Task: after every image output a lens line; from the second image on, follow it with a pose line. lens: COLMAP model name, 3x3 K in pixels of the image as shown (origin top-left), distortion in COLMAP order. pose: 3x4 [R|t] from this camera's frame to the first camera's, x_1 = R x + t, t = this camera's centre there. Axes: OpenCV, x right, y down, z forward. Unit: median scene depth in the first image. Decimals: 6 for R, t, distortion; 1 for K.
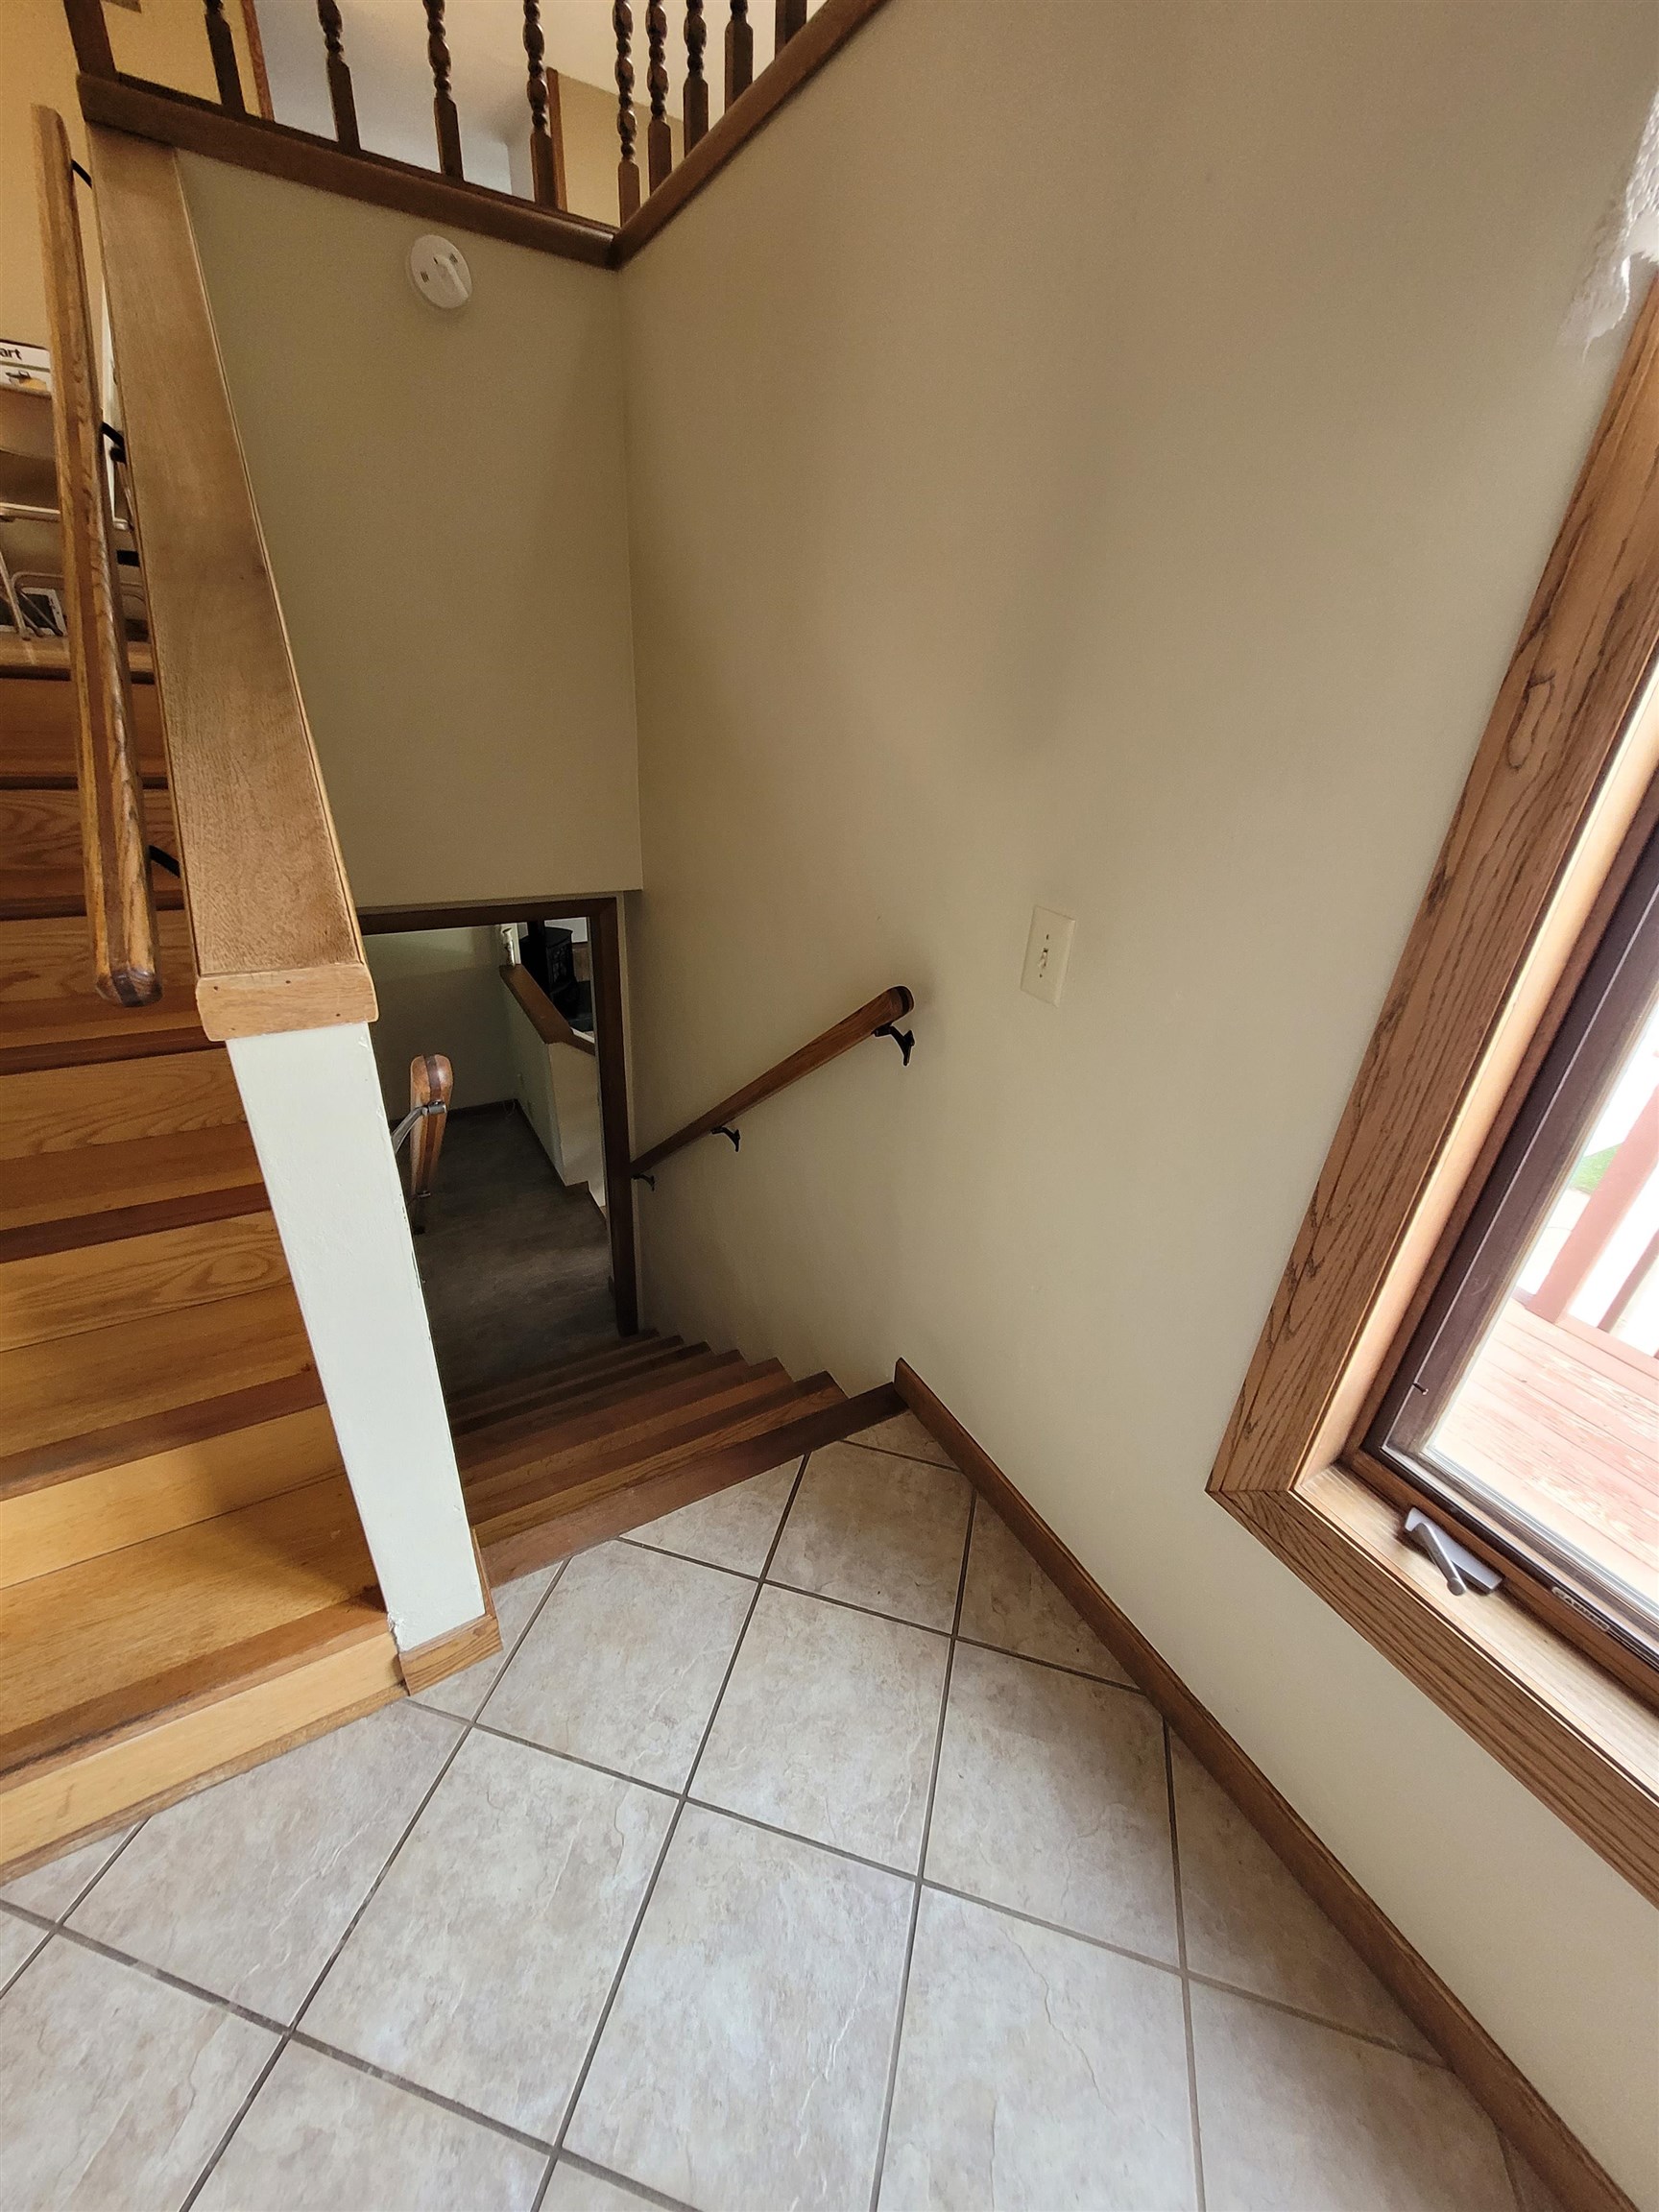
lens RADIAL K [[864.3, 0, 838.4], [0, 864.3, 1098.9], [0, 0, 1]] dist [0.002593, -0.000198]
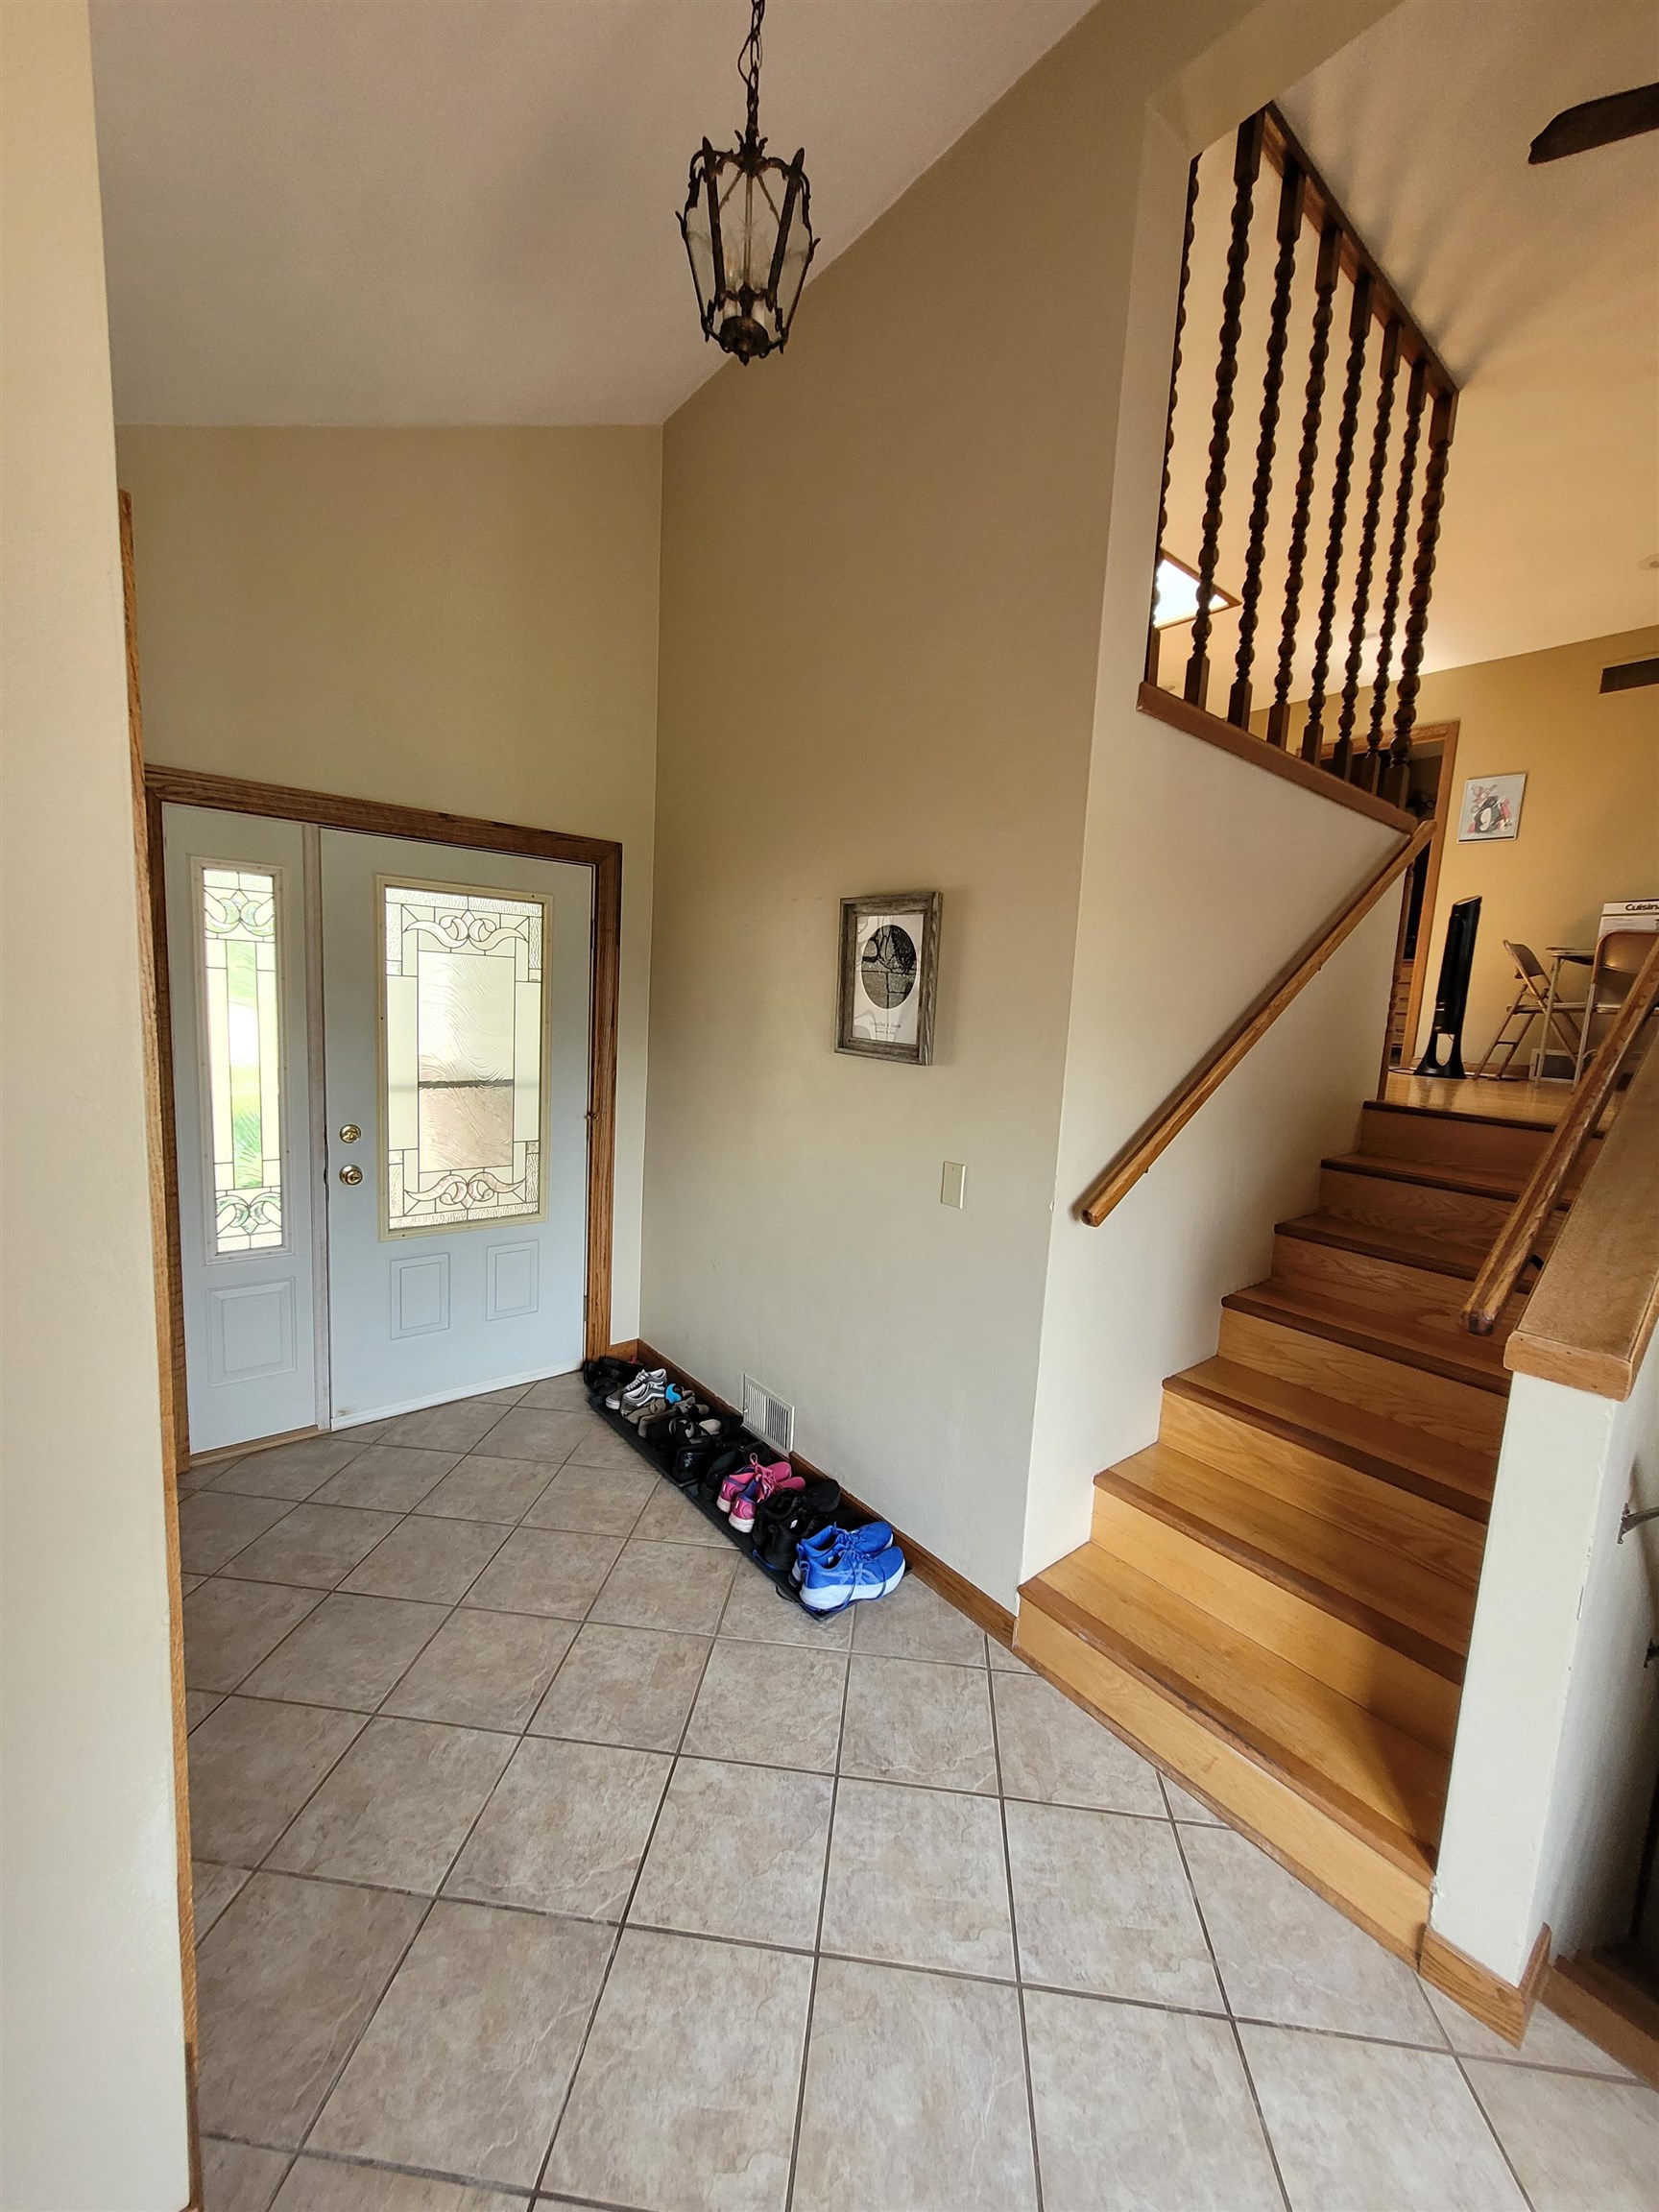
lens RADIAL K [[864.3, 0, 838.4], [0, 864.3, 1098.9], [0, 0, 1]] dist [0.002593, -0.000198]
pose [[0.153982, 0.070169, -0.985579, 0.509223], [-0.488845, 0.872254, -0.014274, 0.099465], [0.858673, 0.483994, 0.168613, -0.468057]]
